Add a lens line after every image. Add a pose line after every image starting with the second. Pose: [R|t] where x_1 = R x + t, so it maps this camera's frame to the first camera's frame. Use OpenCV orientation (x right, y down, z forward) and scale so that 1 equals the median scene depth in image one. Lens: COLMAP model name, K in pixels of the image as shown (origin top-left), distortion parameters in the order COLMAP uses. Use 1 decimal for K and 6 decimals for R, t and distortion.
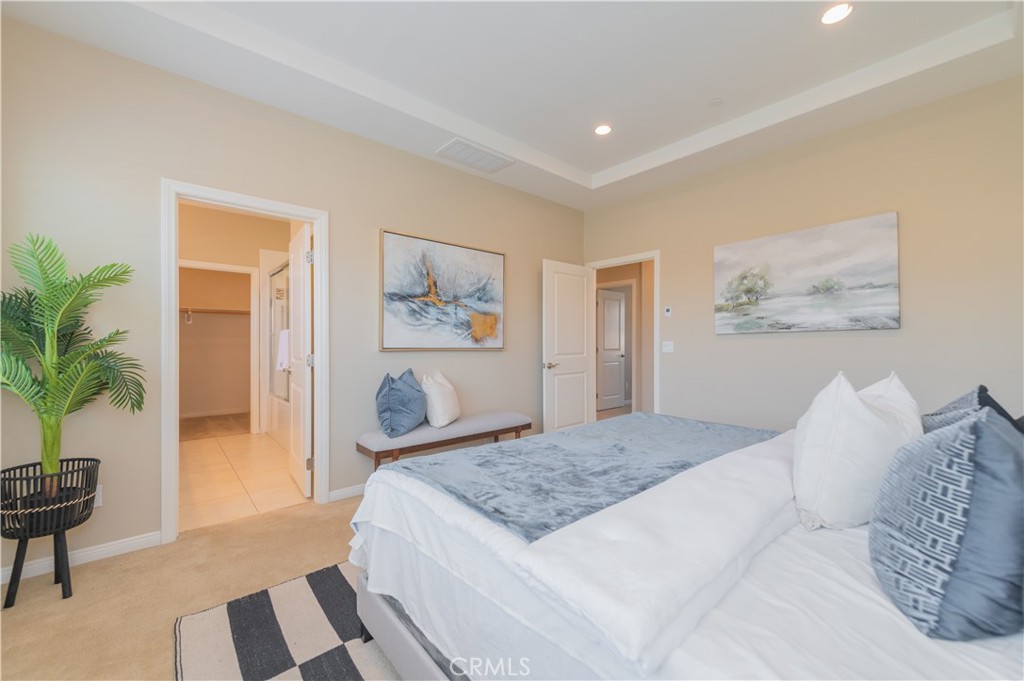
lens RADIAL K [[403.0, 0, 514.7], [0, 403.0, 341.8], [0, 0, 1]] dist [0.014547, -0.003954]
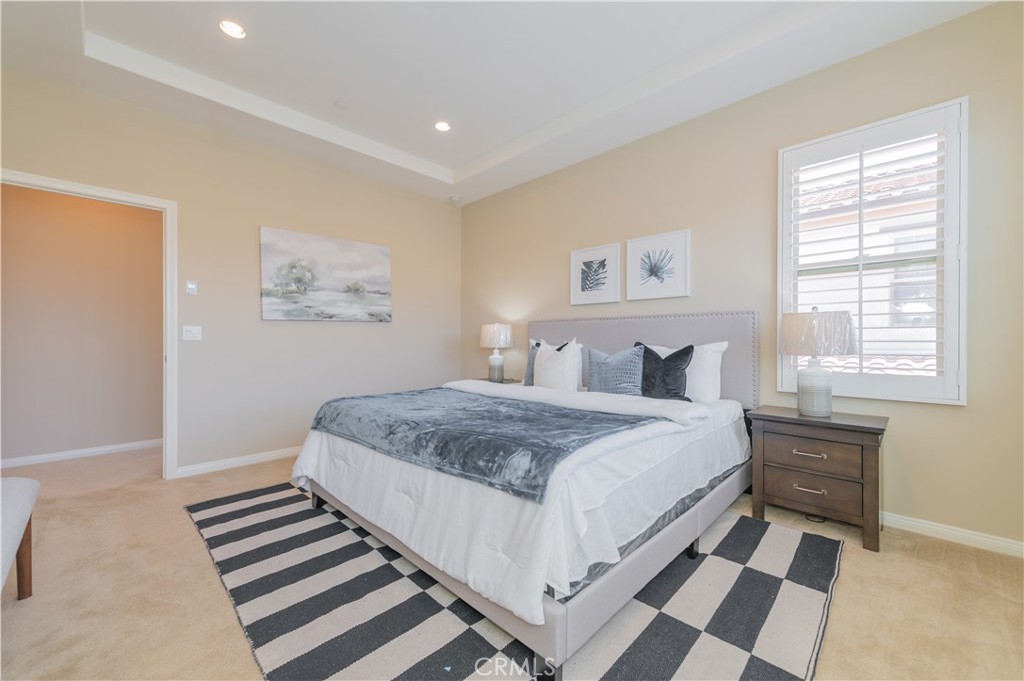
lens RADIAL K [[403.0, 0, 511.4], [0, 403.0, 338.8], [0, 0, 1]] dist [0.014547, -0.003954]
pose [[-0.091929, 0.000225, 0.995766, -0.583725], [-0.003493, 0.999994, -0.000548, 0.028795], [-0.995759, -0.003529, -0.091928, 0.599380]]
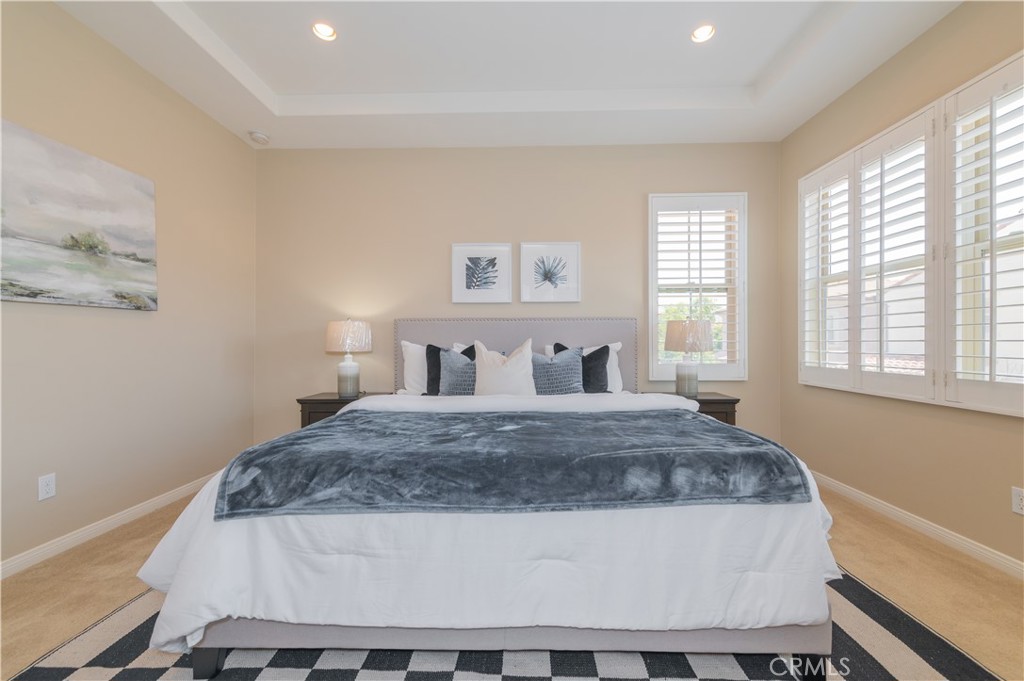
lens RADIAL K [[403.0, 0, 517.9], [0, 403.0, 341.5], [0, 0, 1]] dist [0.014547, -0.003954]
pose [[-0.753745, 0.000737, 0.657167, -0.244504], [-0.001159, 0.999996, -0.002451, 0.033677], [-0.657166, -0.002609, -0.753741, 1.020804]]
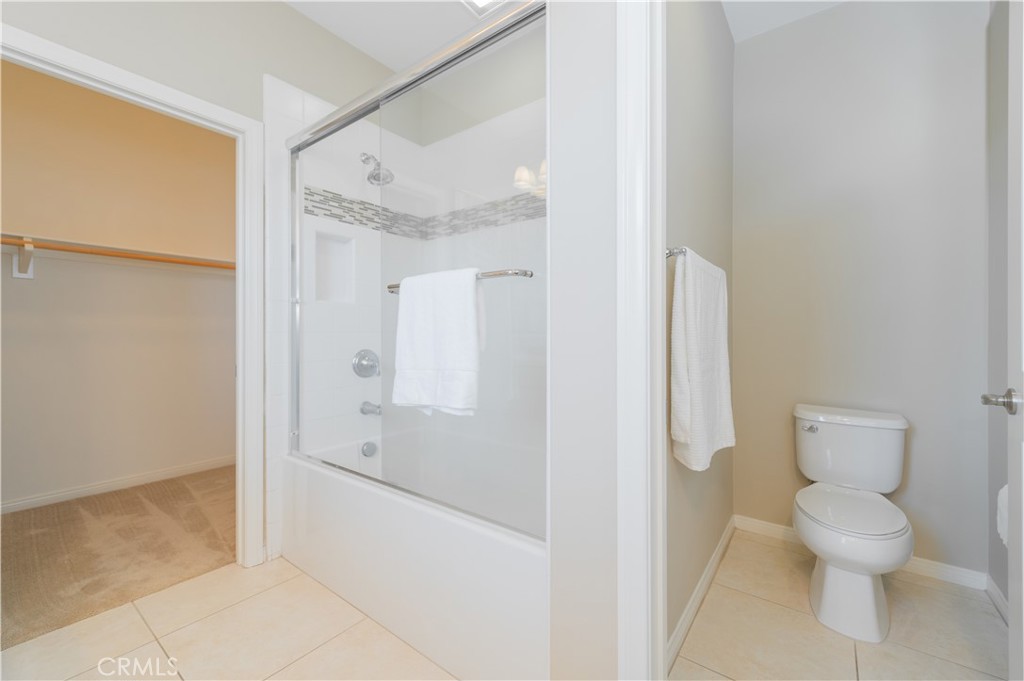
lens RADIAL K [[403.0, 0, 520.4], [0, 403.0, 337.8], [0, 0, 1]] dist [0.014547, -0.003954]
pose [[0.974883, -0.001143, 0.222713, -0.178876], [0.000163, 0.999990, 0.004420, 0.005596], [-0.222715, -0.004272, 0.974874, 0.214666]]
